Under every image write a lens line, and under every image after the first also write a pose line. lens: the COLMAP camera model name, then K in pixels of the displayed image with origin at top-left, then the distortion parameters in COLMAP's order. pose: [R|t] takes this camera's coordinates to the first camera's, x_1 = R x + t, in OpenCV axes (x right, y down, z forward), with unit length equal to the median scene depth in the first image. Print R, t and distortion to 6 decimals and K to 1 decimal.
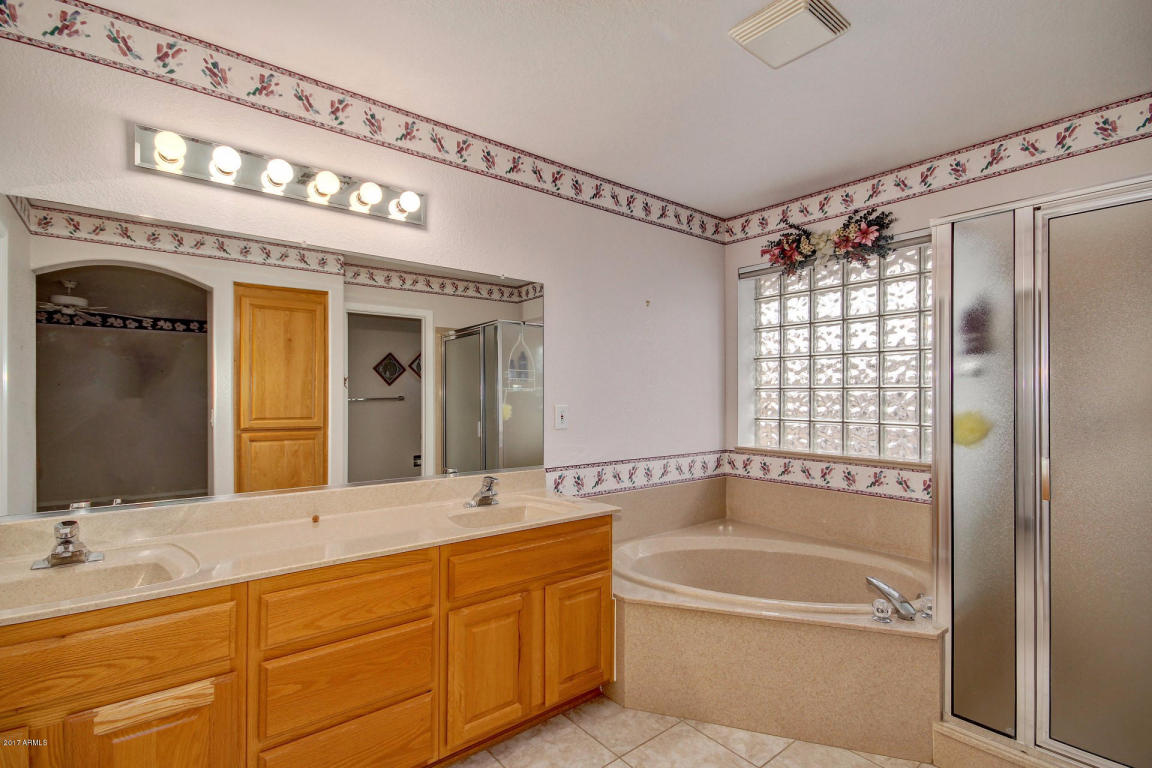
lens RADIAL K [[530.6, 0, 581.8], [0, 530.6, 390.5], [0, 0, 1]] dist [0.011113, -0.006397]
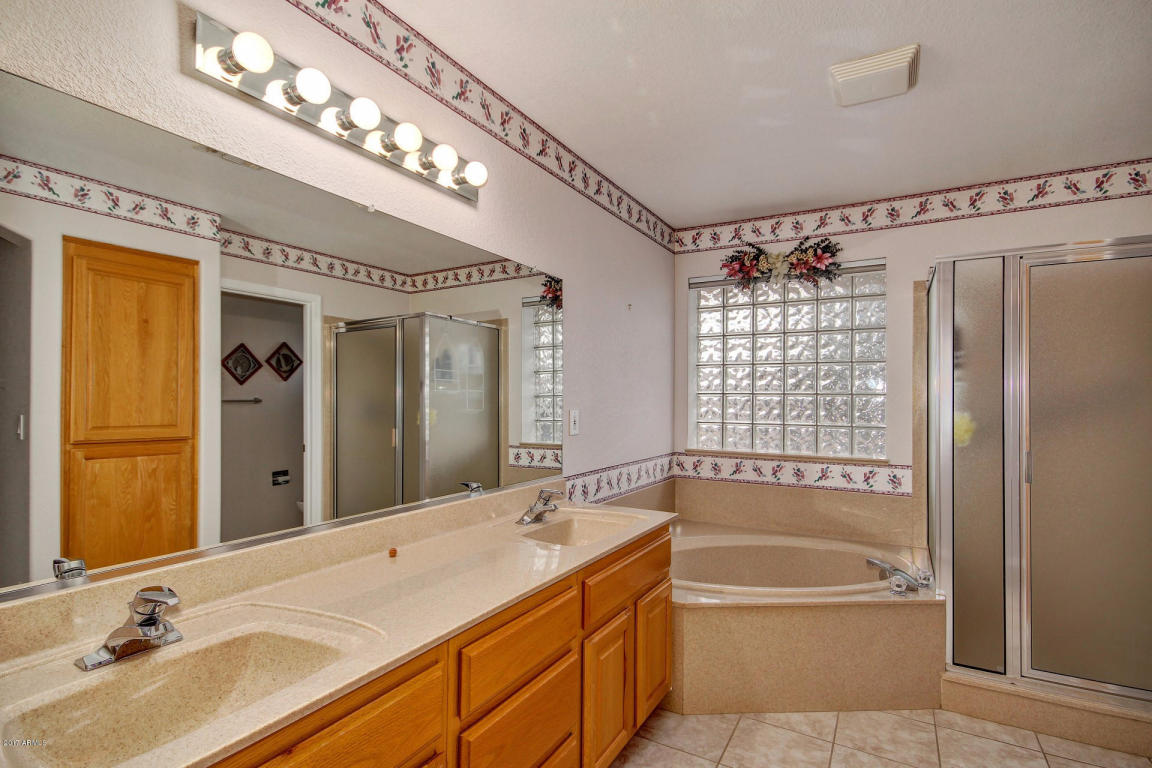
lens RADIAL K [[552.2, 0, 581.2], [0, 552.2, 389.5], [0, 0, 1]] dist [0.013209, -0.003055]
pose [[0.932264, 0.012256, 0.361572, -0.405496], [-0.010140, 0.999919, -0.007749, -0.000270], [-0.361637, 0.003558, 0.932312, 0.087421]]
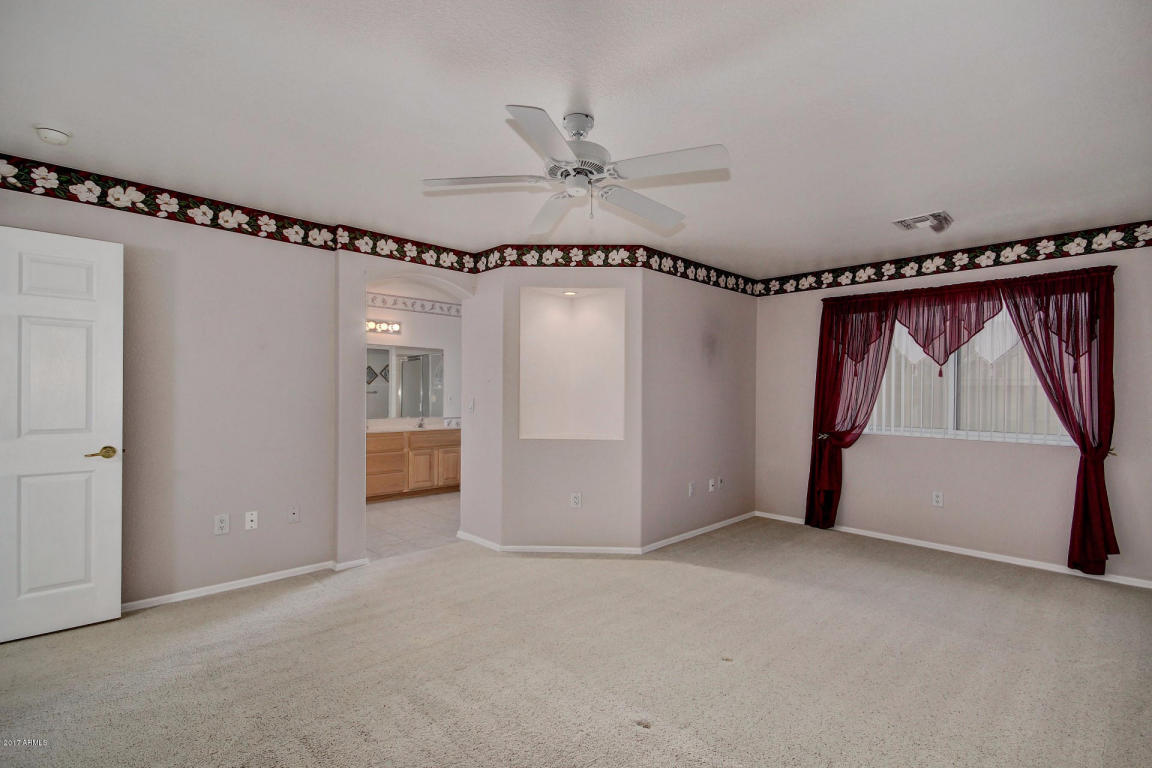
lens RADIAL K [[530.6, 0, 572.0], [0, 530.6, 389.1], [0, 0, 1]] dist [0.011113, -0.006397]
pose [[0.996603, 0.008165, 0.081945, 0.370274], [-0.008551, 0.999954, 0.004370, -0.017694], [-0.081906, -0.005056, 0.996627, -1.798201]]
